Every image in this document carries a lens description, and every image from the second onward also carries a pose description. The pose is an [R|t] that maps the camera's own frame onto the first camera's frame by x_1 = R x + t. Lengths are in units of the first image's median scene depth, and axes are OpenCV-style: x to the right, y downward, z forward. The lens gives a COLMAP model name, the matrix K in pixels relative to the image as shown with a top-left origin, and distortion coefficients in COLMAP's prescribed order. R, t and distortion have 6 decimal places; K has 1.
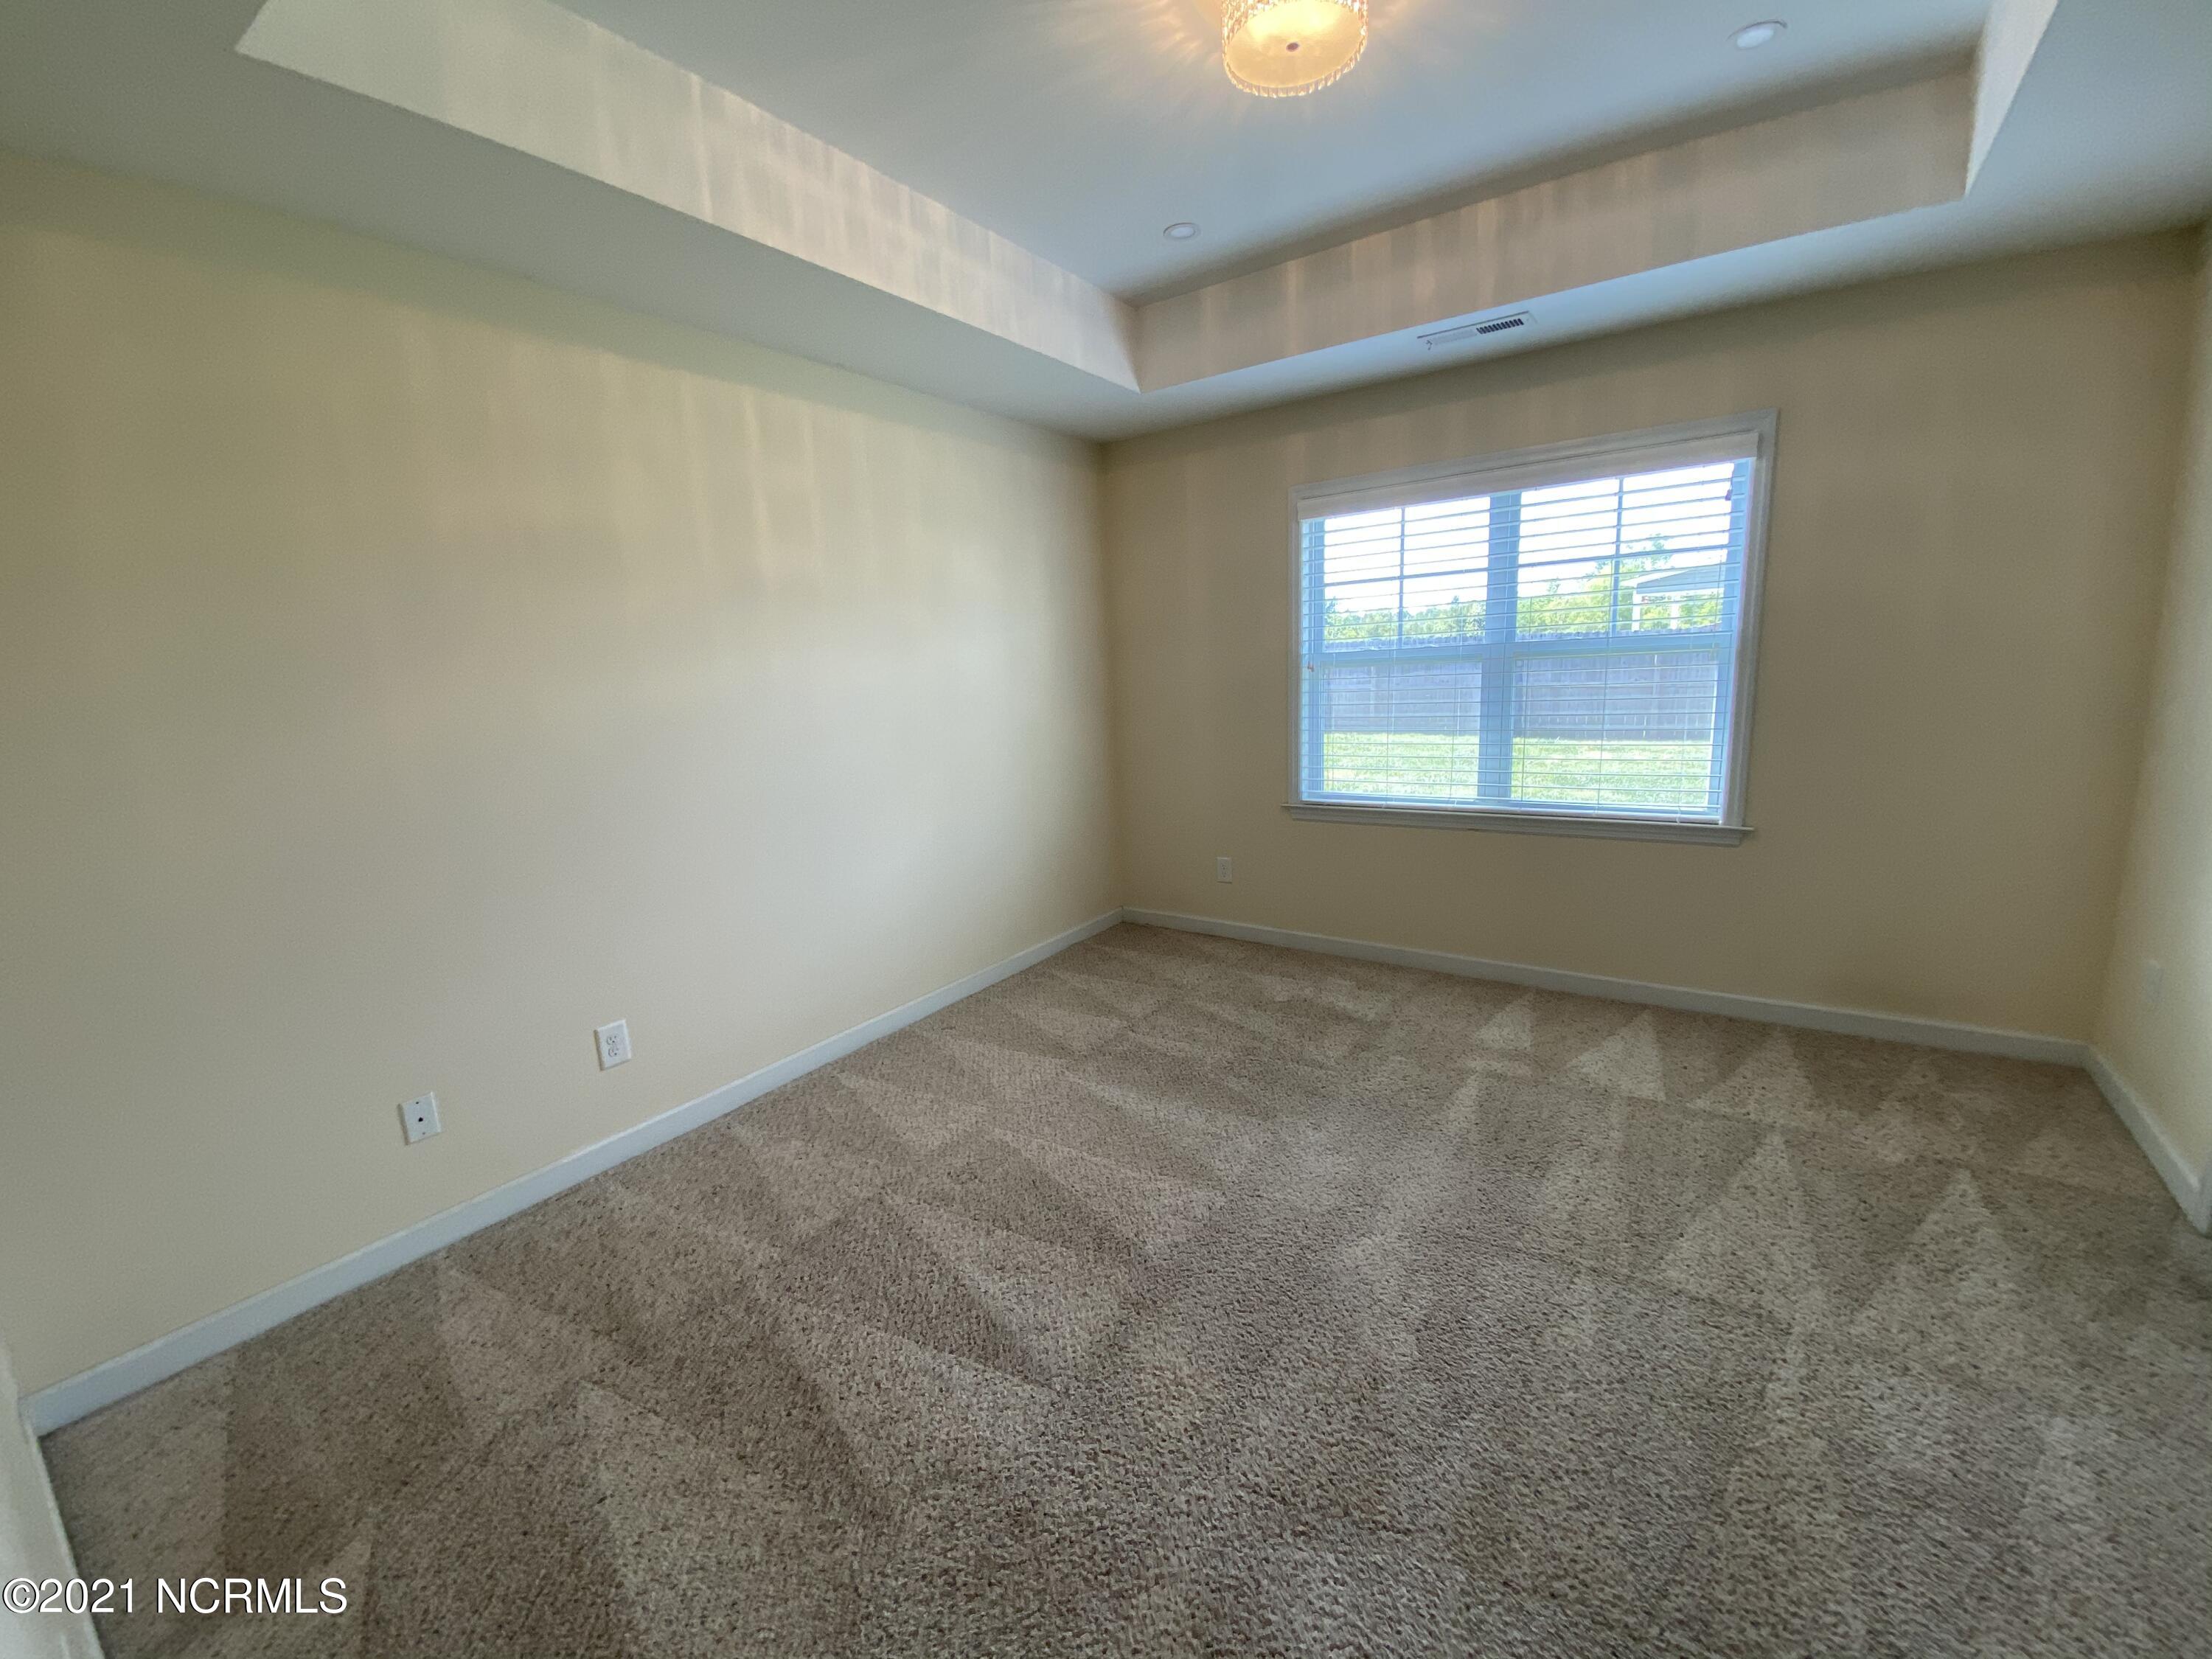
lens RADIAL K [[890.7, 0, 1098.6], [0, 890.7, 826.8], [0, 0, 1]] dist [0.018056, -0.018683]
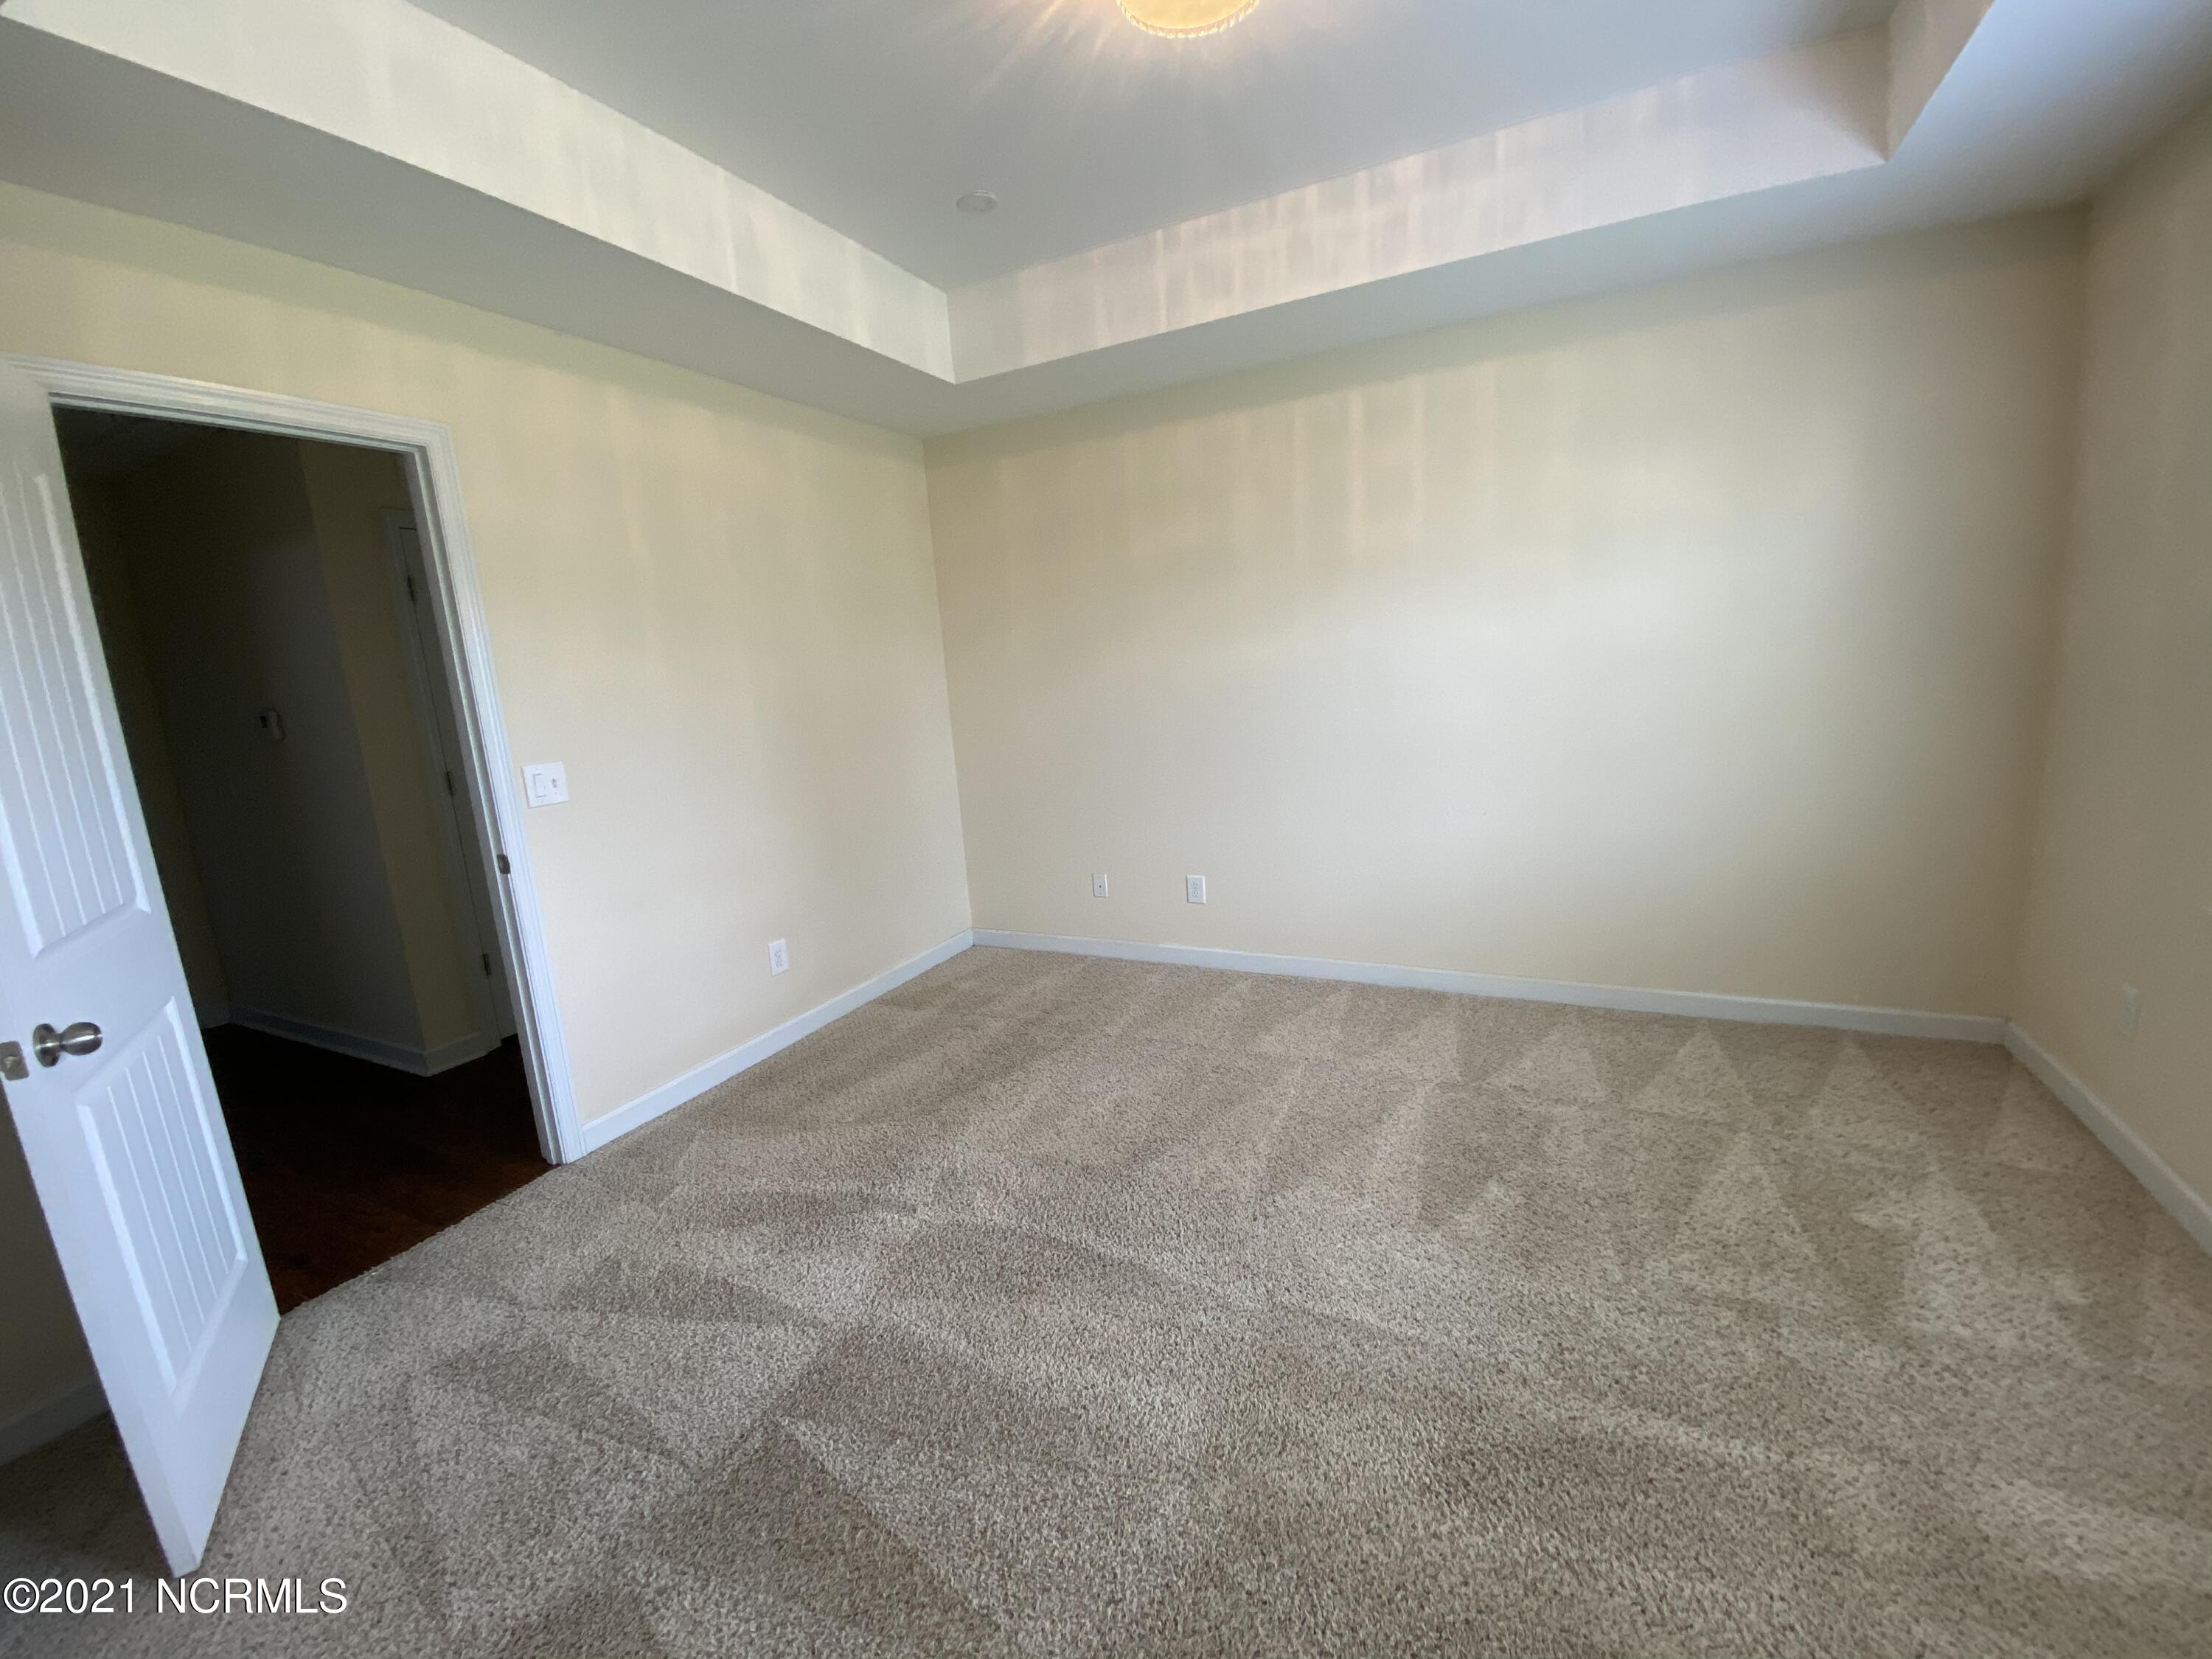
lens RADIAL K [[890.7, 0, 1098.6], [0, 890.7, 826.8], [0, 0, 1]] dist [0.018056, -0.018683]
pose [[0.146881, 0.213900, -0.965750, 0.756859], [-0.126018, 0.972430, 0.196214, -0.117059], [0.981094, 0.092881, 0.169786, 0.497562]]
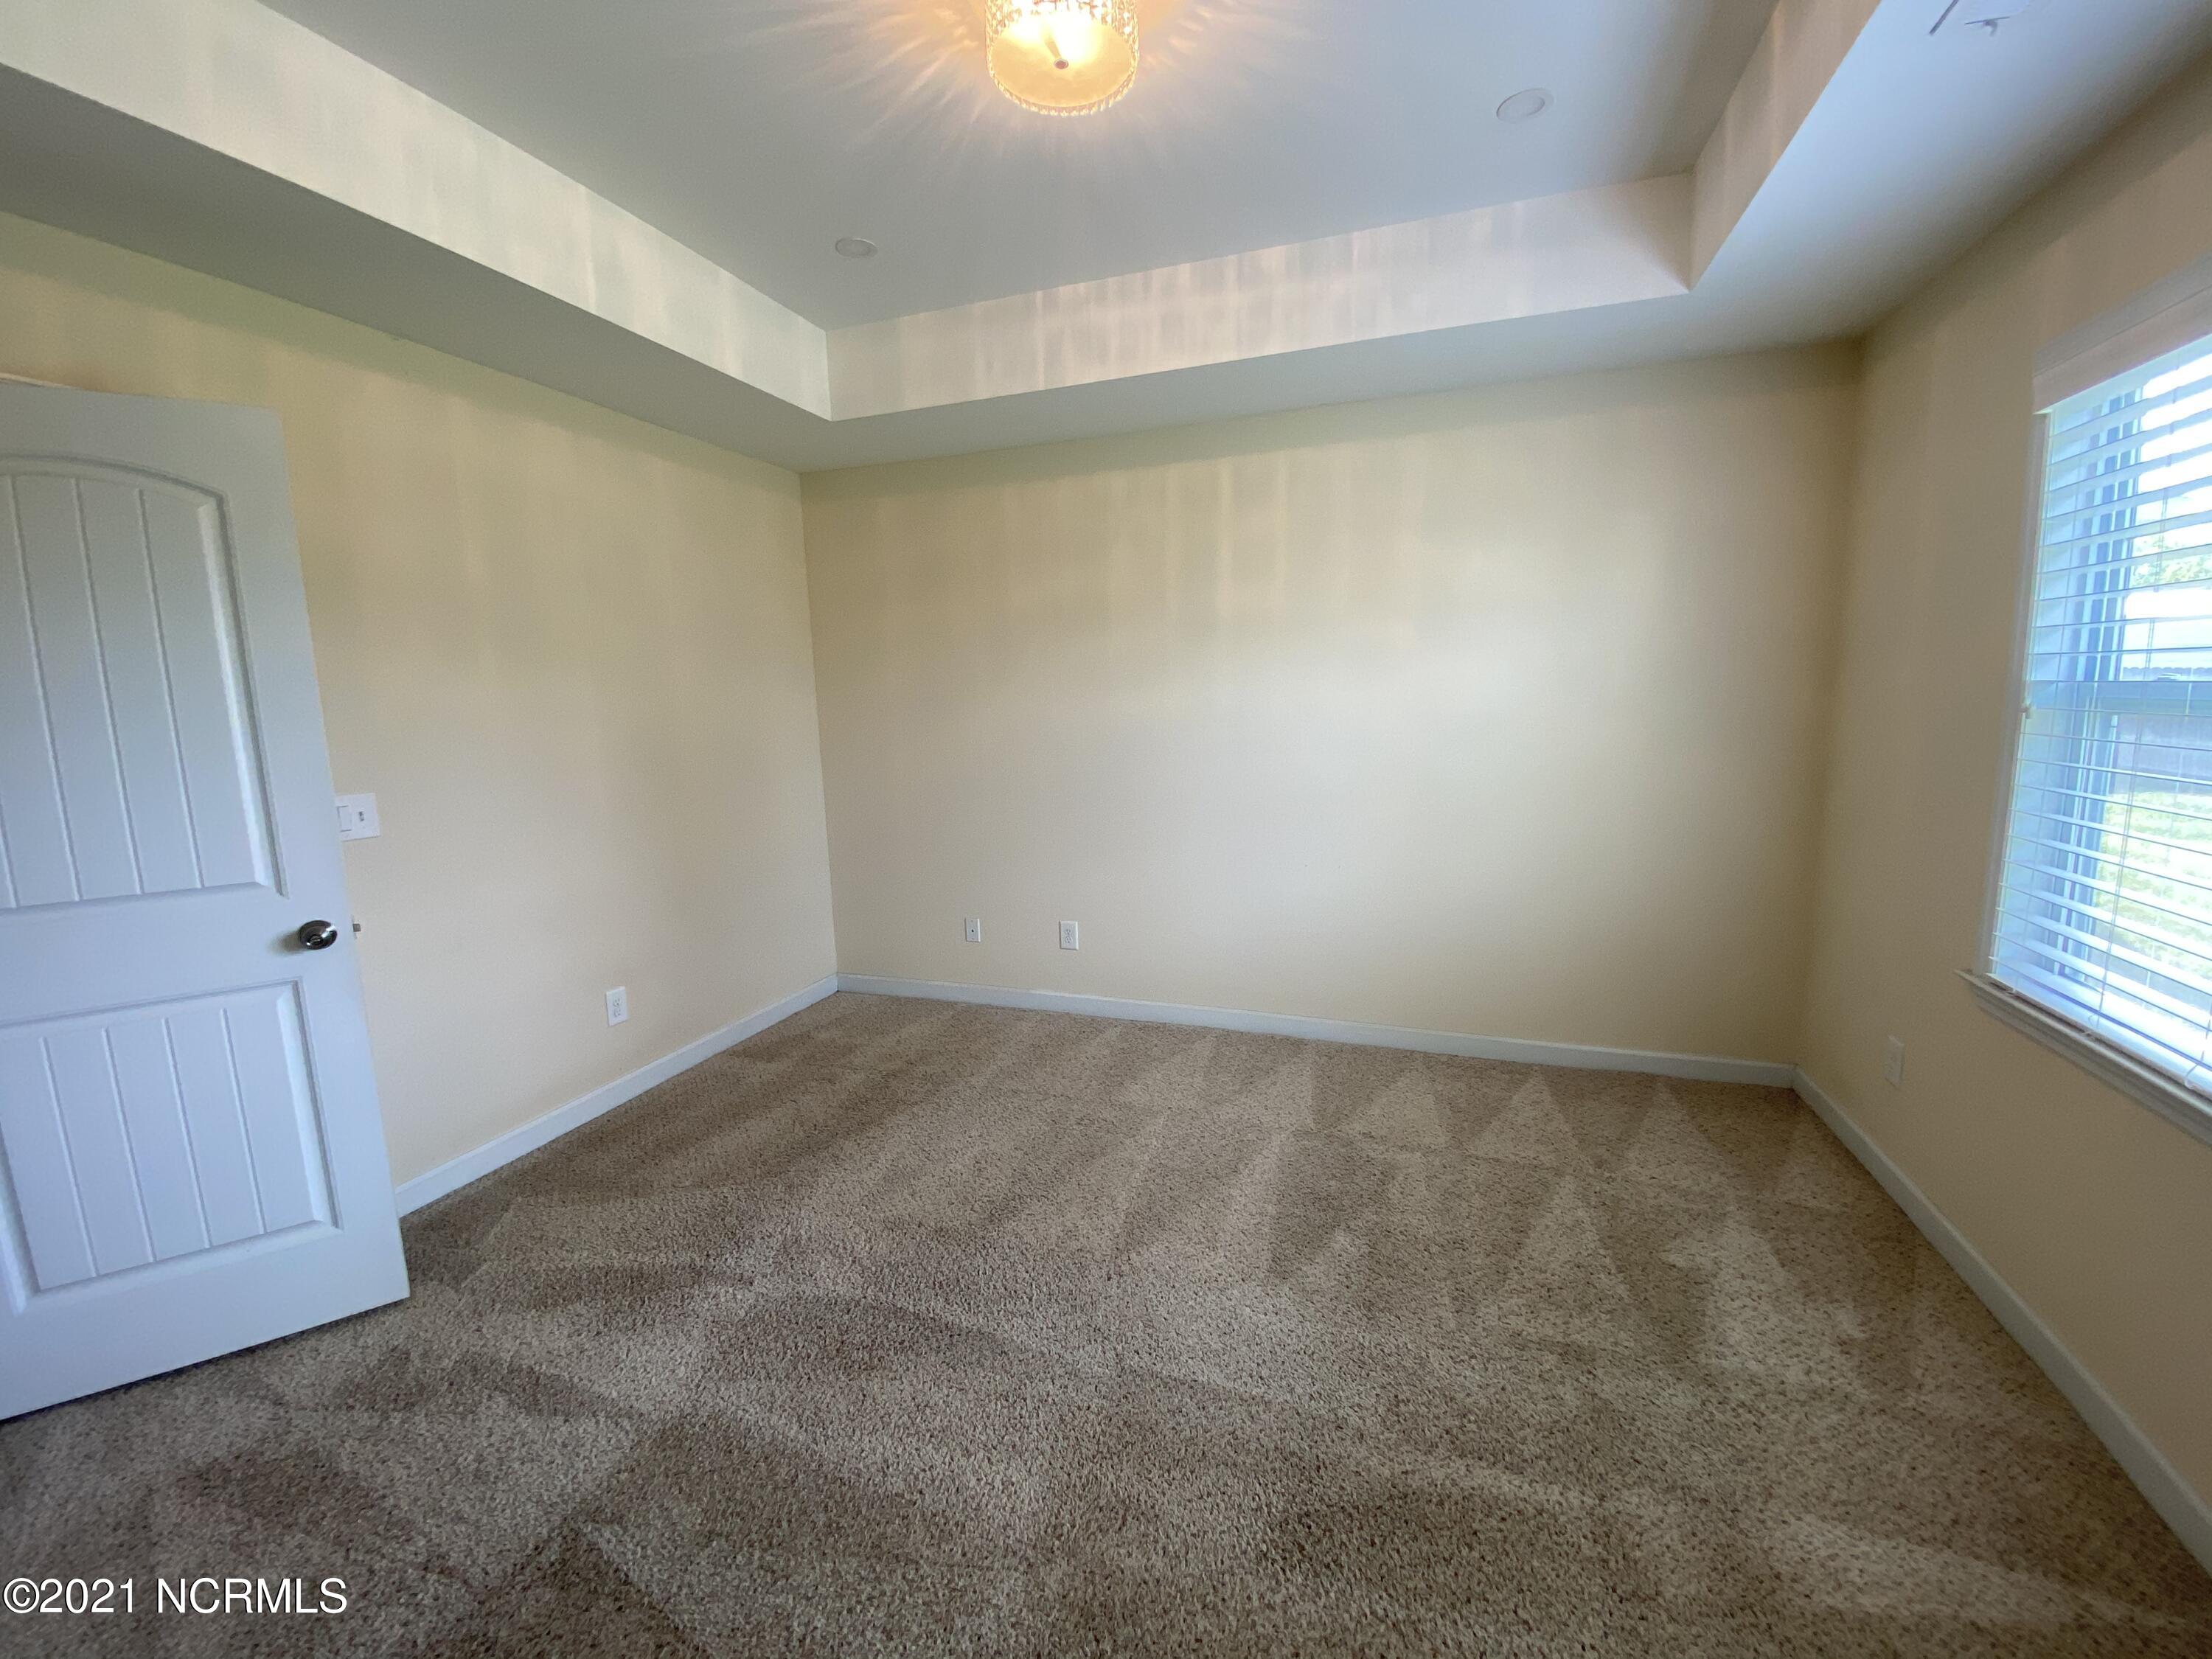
lens RADIAL K [[890.7, 0, 1098.6], [0, 890.7, 826.8], [0, 0, 1]] dist [0.018056, -0.018683]
pose [[0.263903, 0.178190, -0.947947, 0.754866], [-0.168022, 0.976254, 0.136735, -0.130700], [0.949802, 0.123191, 0.287577, 0.516926]]
